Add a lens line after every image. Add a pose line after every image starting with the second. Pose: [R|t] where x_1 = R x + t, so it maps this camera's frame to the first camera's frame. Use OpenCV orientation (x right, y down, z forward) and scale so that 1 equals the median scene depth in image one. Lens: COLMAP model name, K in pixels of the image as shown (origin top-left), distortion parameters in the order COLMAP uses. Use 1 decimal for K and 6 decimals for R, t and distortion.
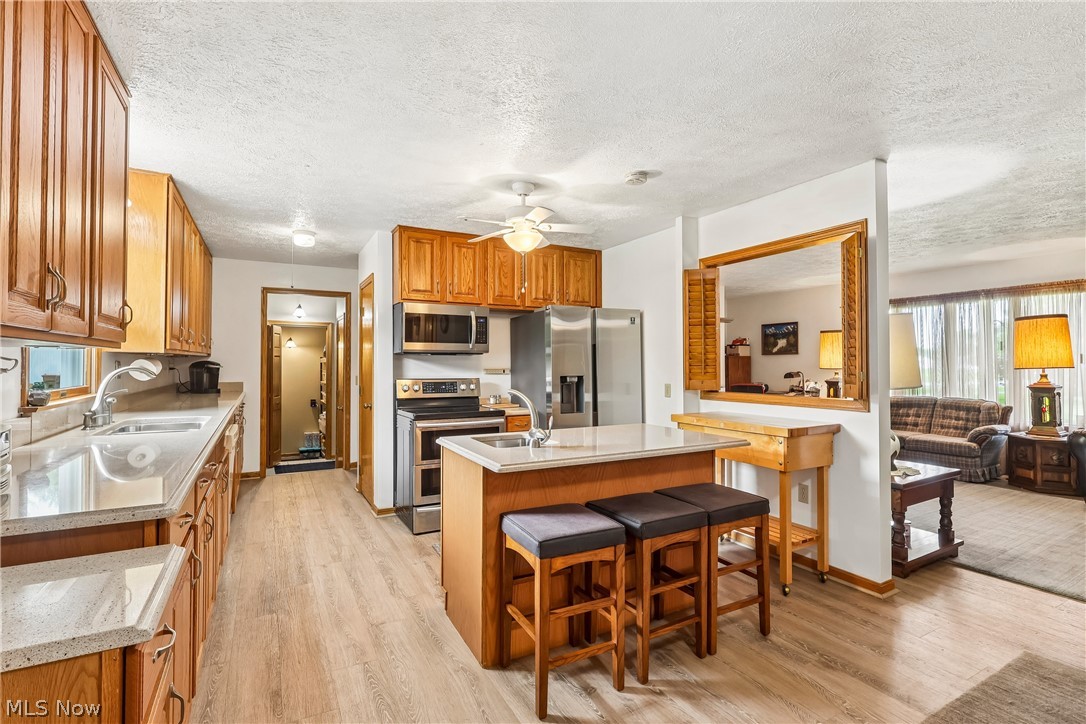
lens RADIAL K [[507.2, 0, 540.4], [0, 507.2, 359.7], [0, 0, 1]] dist [0.001169, 0.000695]
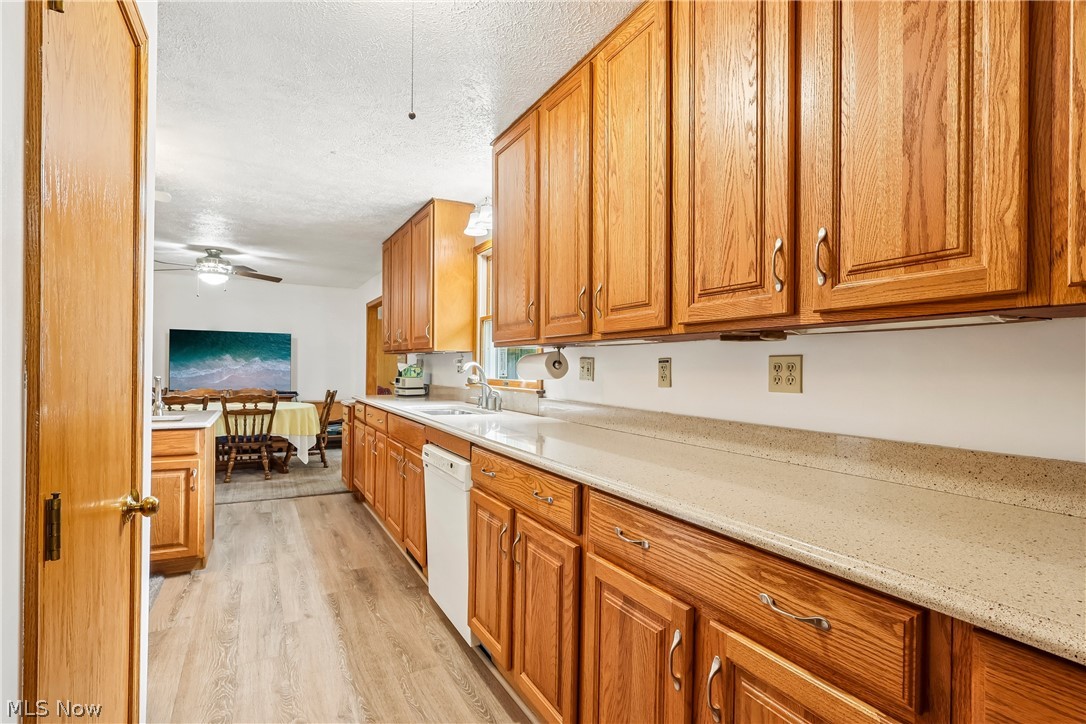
lens RADIAL K [[509.0, 0, 543.0], [0, 509.0, 362.0], [0, 0, 1]] dist [-0.003577, -0.000457]
pose [[-0.999798, -0.010595, -0.017091, -0.582849], [-0.010283, 0.999781, -0.018234, 0.020561], [0.017281, -0.018055, -0.999688, 1.358157]]
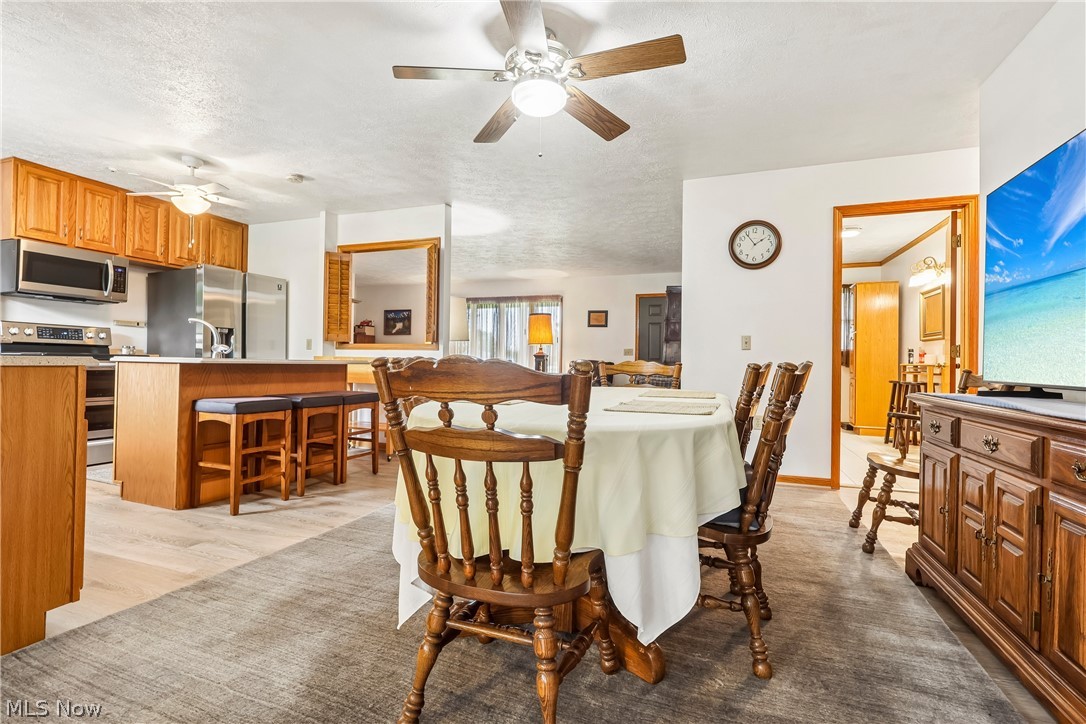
lens RADIAL K [[509.0, 0, 543.0], [0, 509.0, 362.0], [0, 0, 1]] dist [-0.003577, -0.000457]
pose [[0.759393, 0.020275, 0.650316, -0.133783], [-0.027037, 0.999634, 0.000406, 0.088194], [-0.650070, -0.017891, 0.759664, -0.357291]]
